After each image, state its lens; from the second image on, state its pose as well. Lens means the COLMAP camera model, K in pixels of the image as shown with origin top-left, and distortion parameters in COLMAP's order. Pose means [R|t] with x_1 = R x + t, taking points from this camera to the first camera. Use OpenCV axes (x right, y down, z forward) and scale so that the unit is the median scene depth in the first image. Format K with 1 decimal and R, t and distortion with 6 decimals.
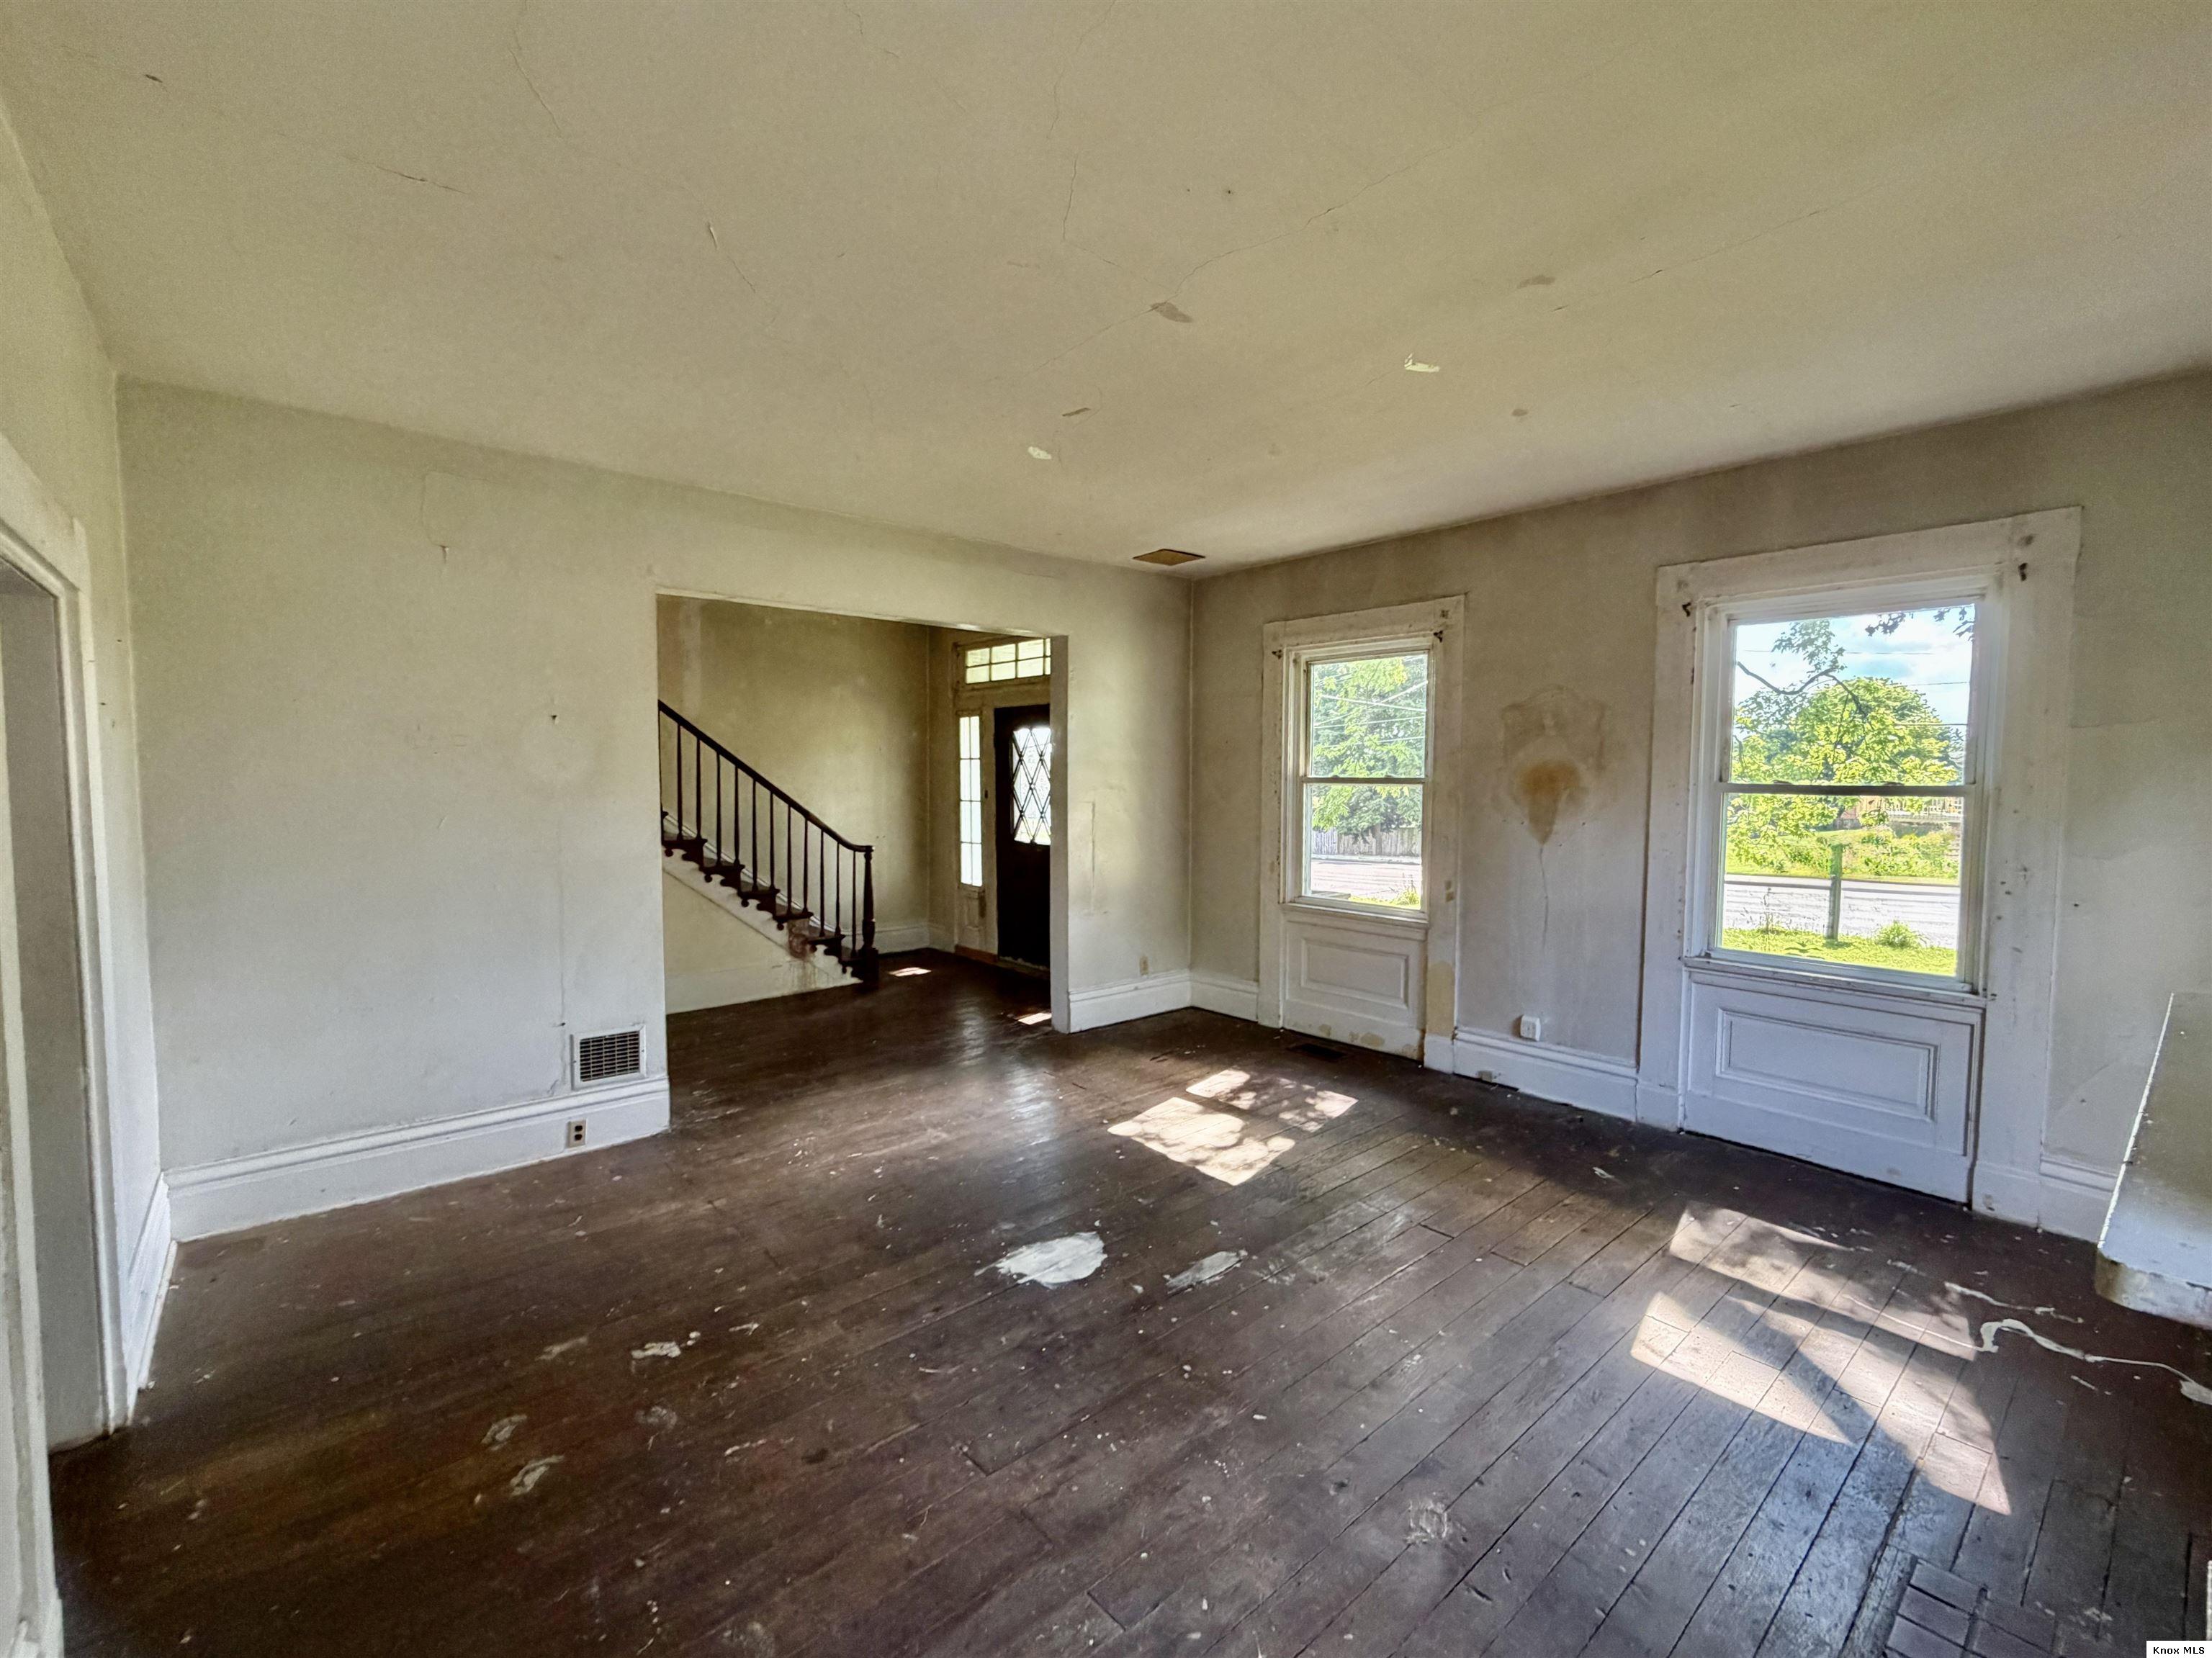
lens RADIAL K [[950.9, 0, 1096.9], [0, 950.9, 830.1], [0, 0, 1]] dist [0.001678, 0.000449]
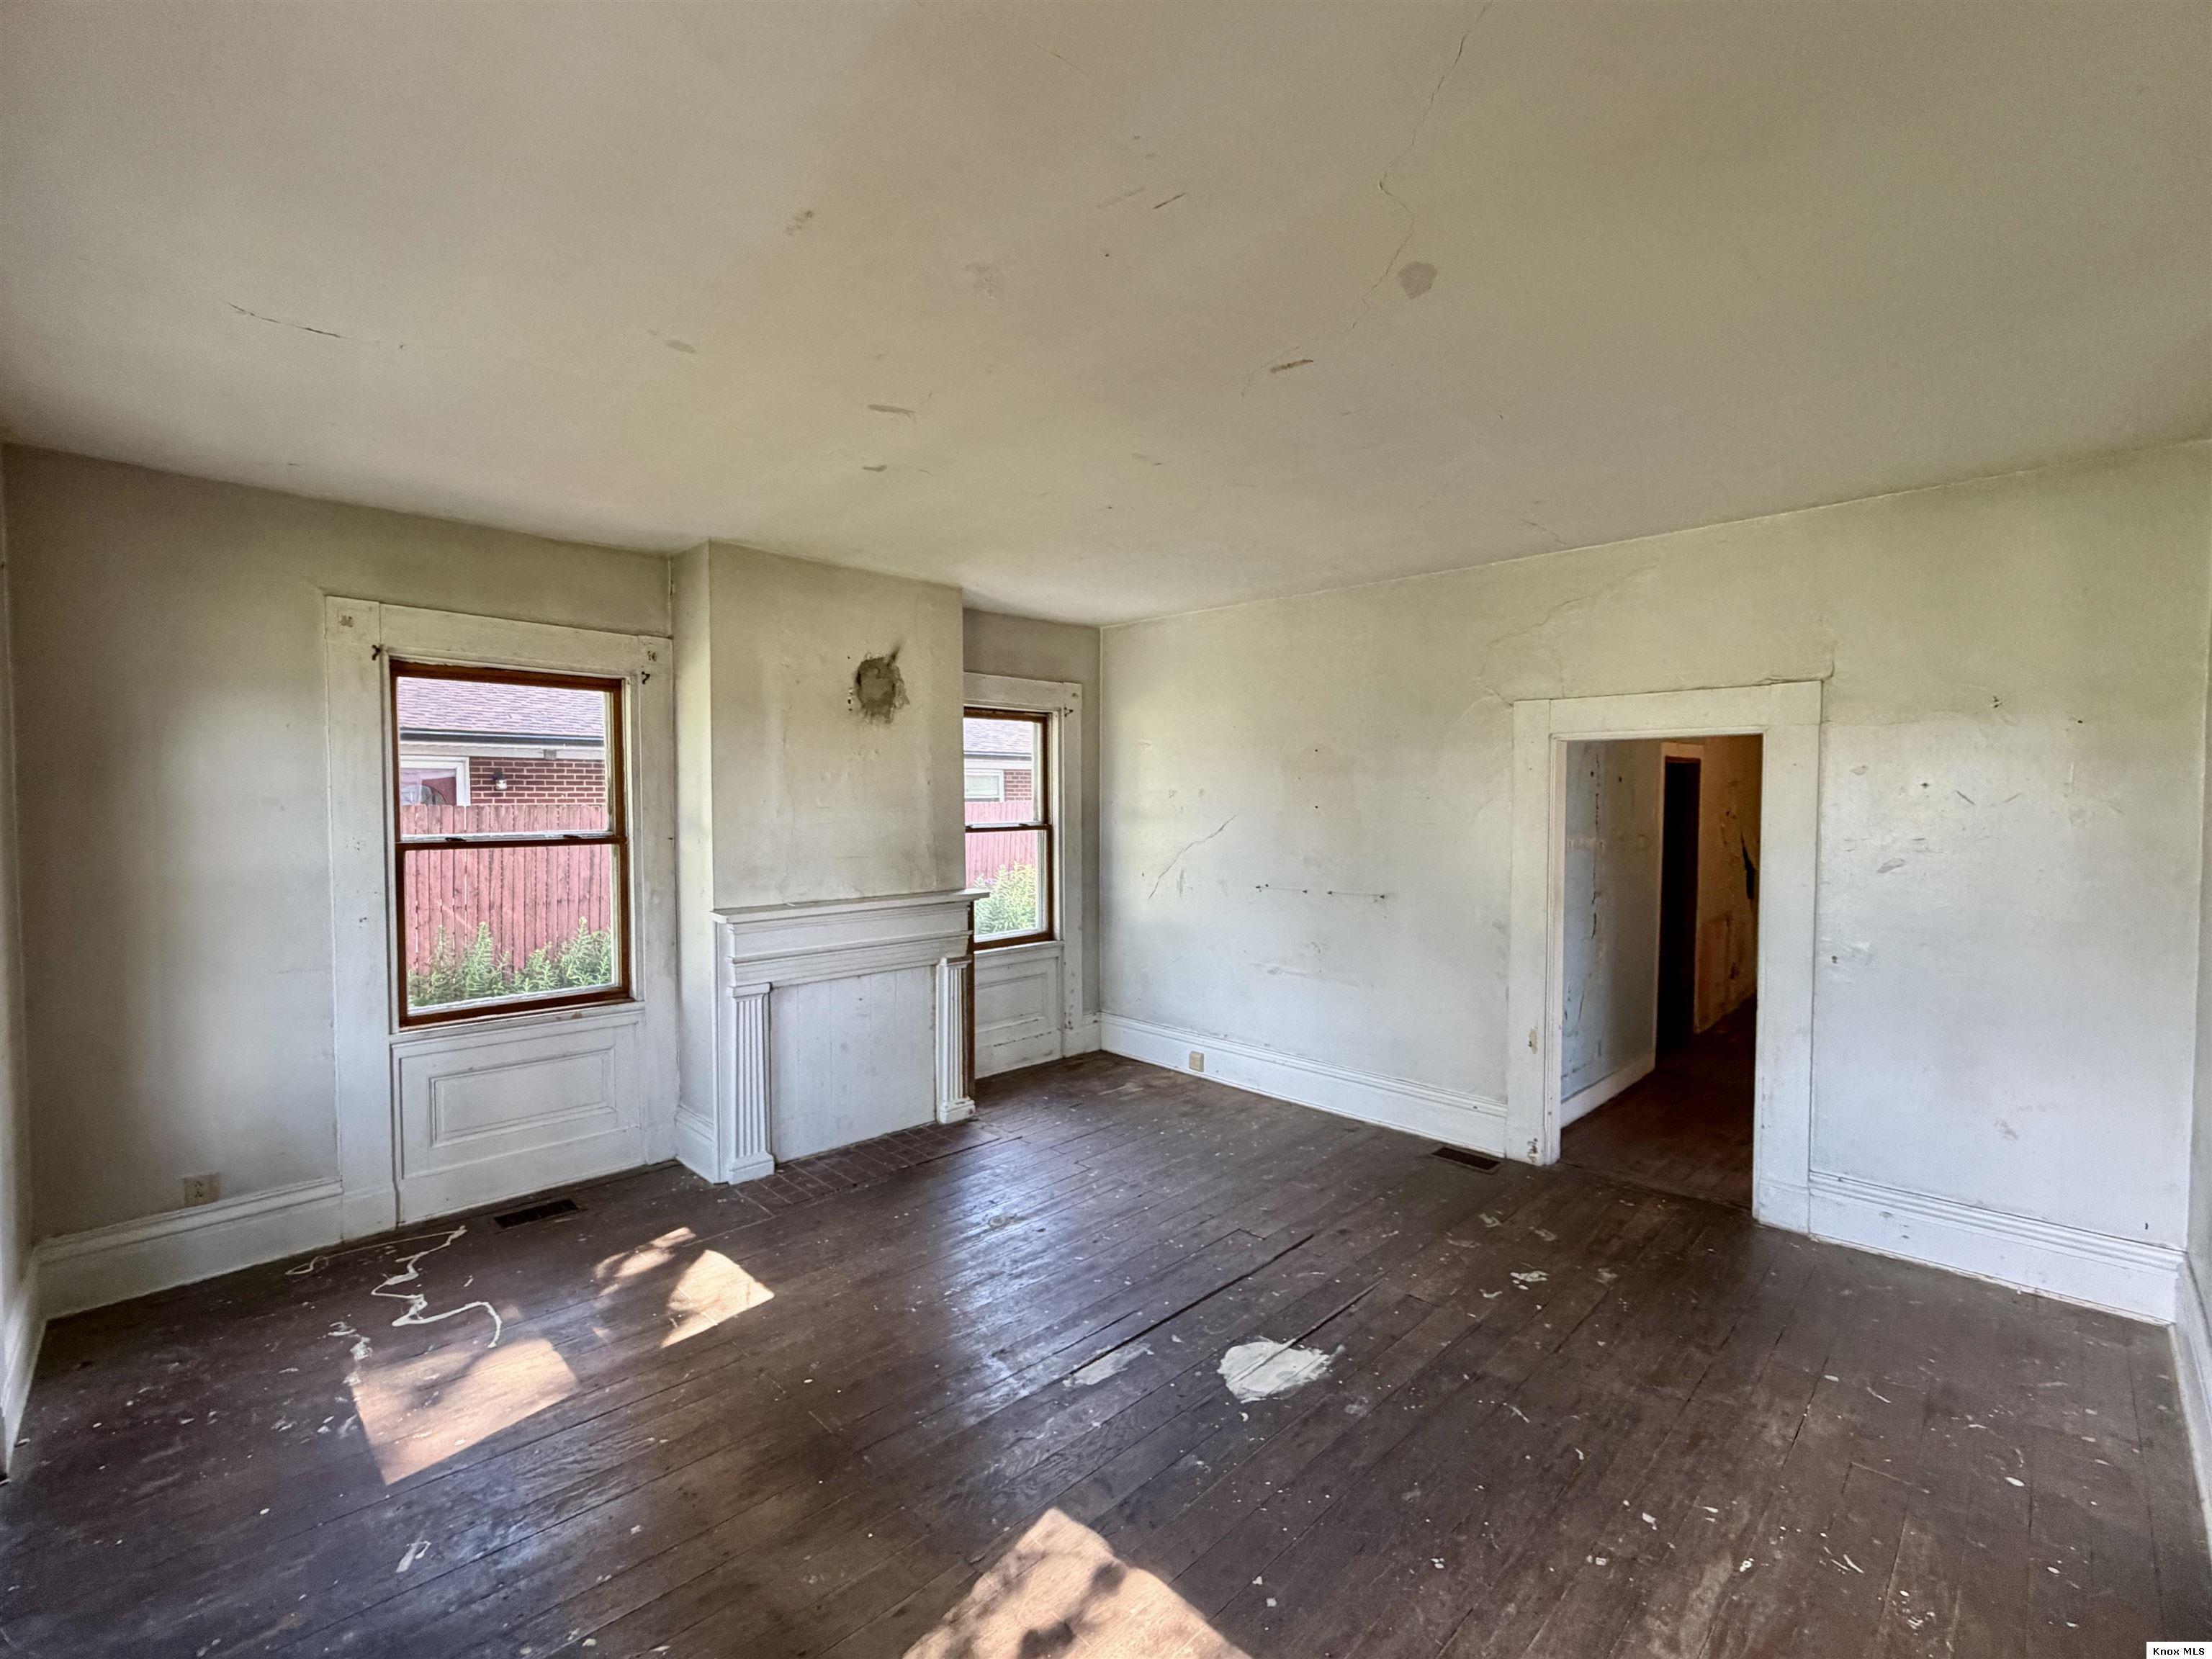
lens RADIAL K [[969.8, 0, 1095.9], [0, 969.8, 831.0], [0, 0, 1]] dist [0.000000, 0.000219]
pose [[-0.997291, -0.000250, -0.073559, 0.138617], [-0.007498, 0.995131, 0.098275, -0.111848], [0.073176, 0.098561, -0.992437, 1.321323]]
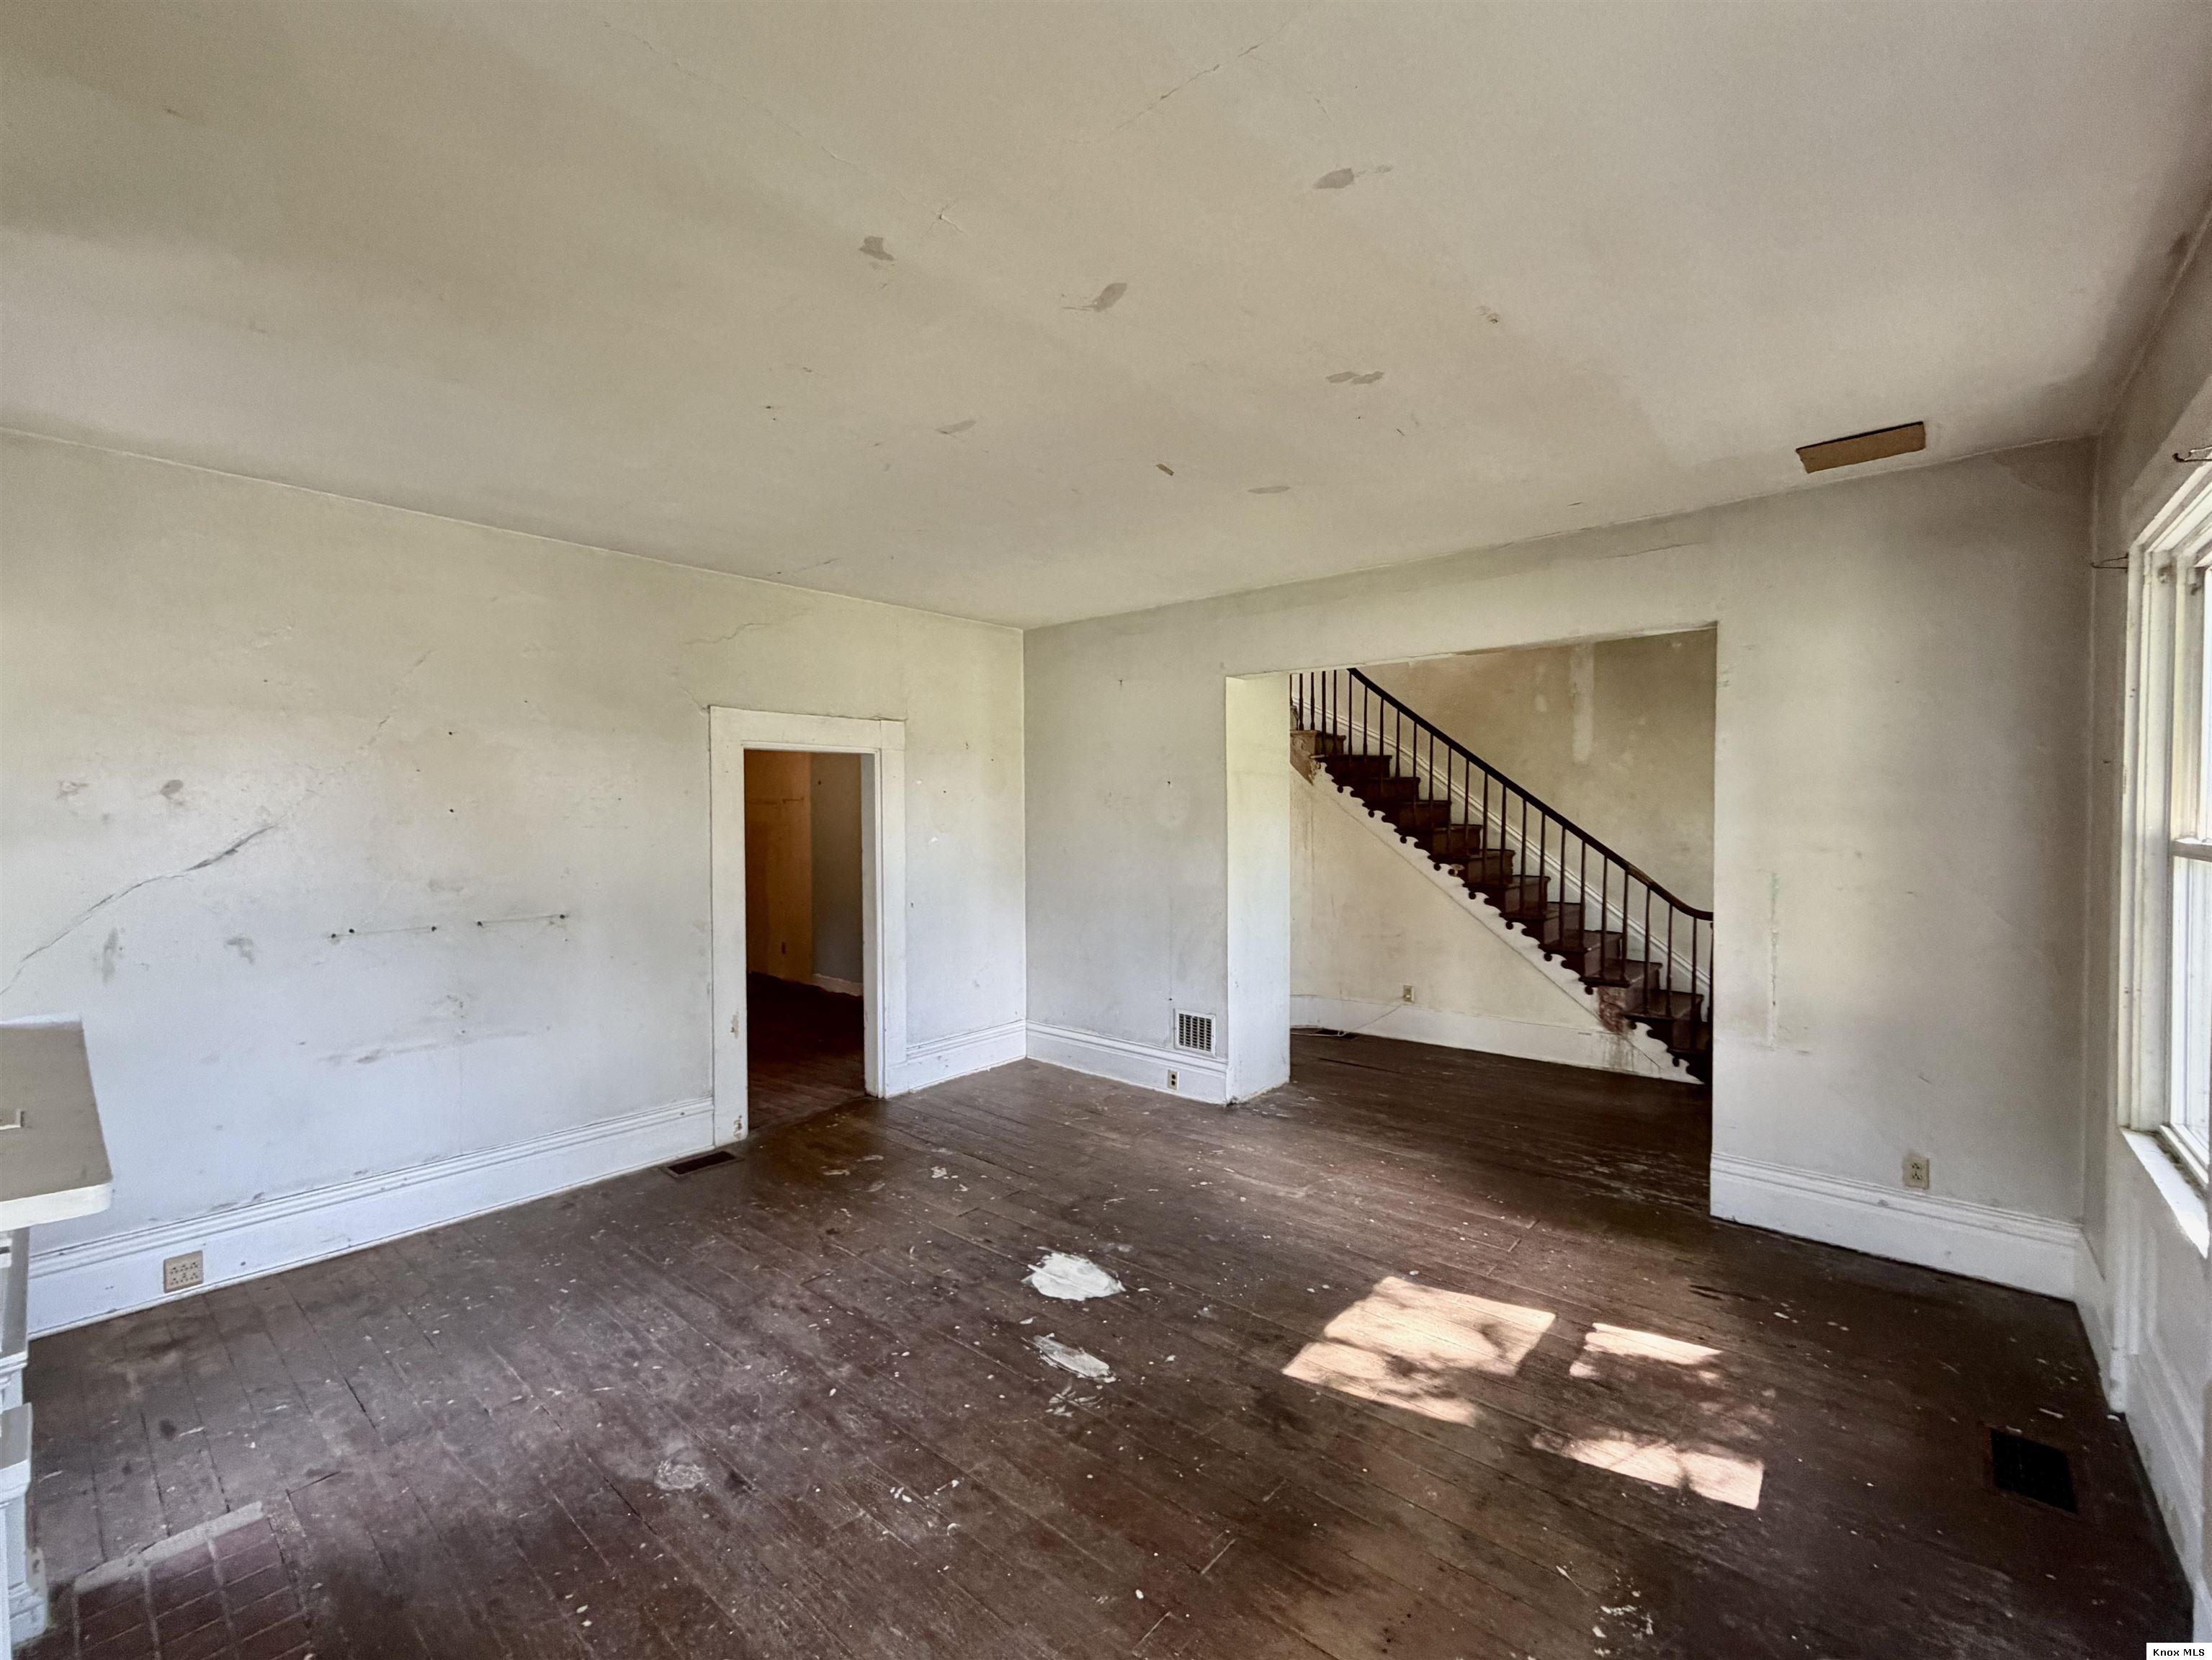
lens RADIAL K [[948.2, 0, 1095.7], [0, 948.2, 831.6], [0, 0, 1]] dist [-0.000918, 0.000047]
pose [[0.143984, 0.019573, -0.989386, 0.718156], [-0.055784, 0.998375, 0.011633, -0.048559], [0.988007, 0.053517, 0.144842, 0.596326]]
